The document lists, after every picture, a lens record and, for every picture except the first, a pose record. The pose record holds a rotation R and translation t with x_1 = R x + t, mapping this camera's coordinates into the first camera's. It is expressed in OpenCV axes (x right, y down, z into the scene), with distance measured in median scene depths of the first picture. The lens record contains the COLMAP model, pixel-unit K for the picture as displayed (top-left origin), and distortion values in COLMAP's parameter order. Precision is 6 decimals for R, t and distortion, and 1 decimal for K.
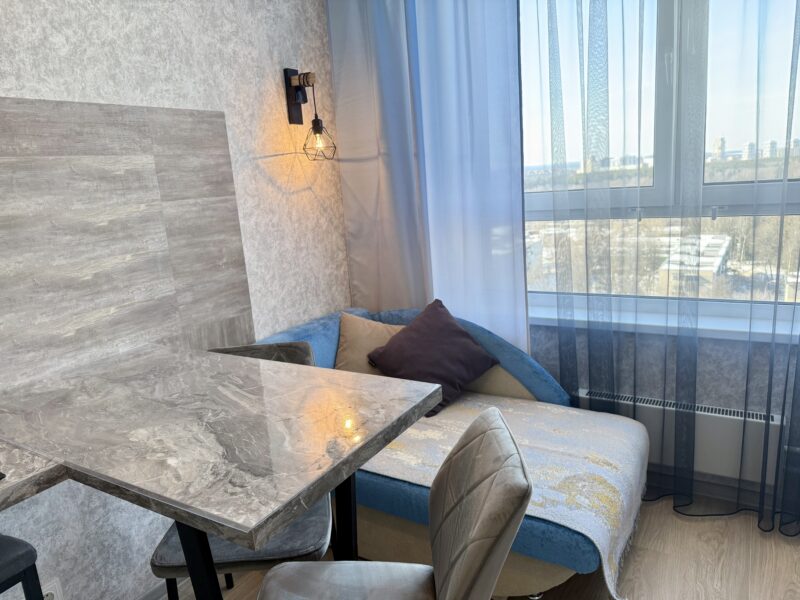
lens RADIAL K [[565.0, 0, 400.0], [0, 565.0, 300.0], [0, 0, 1]] dist [0.053456, -0.085592]
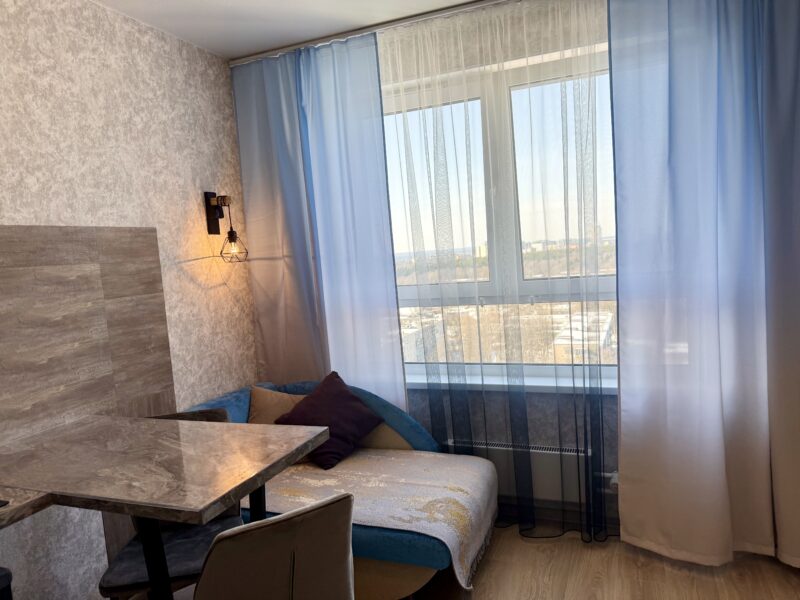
lens RADIAL K [[562.3, 0, 397.6], [0, 562.3, 297.6], [0, 0, 1]] dist [0.063060, -0.074481]
pose [[0.987031, -0.016588, 0.159671, 0.016478], [0.039883, 0.988801, -0.143814, 0.026993], [-0.155497, 0.148317, 0.976638, -0.305542]]
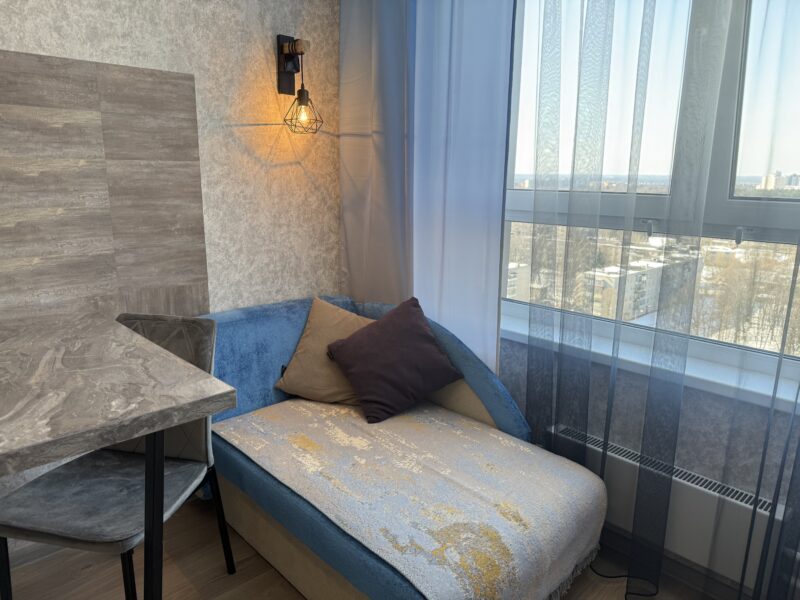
lens RADIAL K [[558.6, 0, 396.2], [0, 558.6, 304.0], [0, 0, 1]] dist [-0.001739, -0.006797]
pose [[0.963064, 0.139211, -0.230495, 0.317192], [-0.134230, 0.990250, 0.037232, -0.025434], [0.233431, -0.004918, 0.972361, 0.160593]]
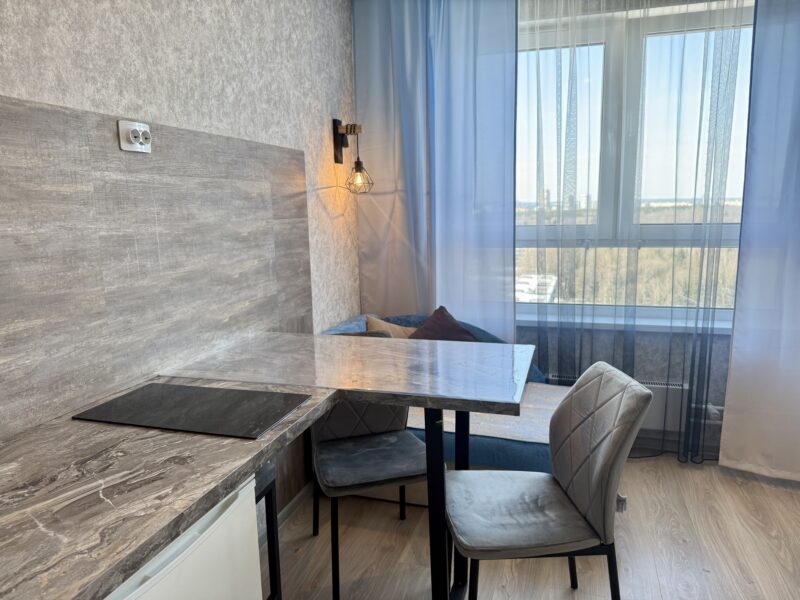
lens RADIAL K [[559.0, 0, 400.0], [0, 559.0, 300.0], [0, 0, 1]] dist [0.062857, -0.085900]
pose [[0.969297, 0.011407, 0.245627, -0.429495], [0.003145, 0.998267, -0.058768, 0.074890], [-0.245872, 0.057736, 0.967581, -0.245133]]
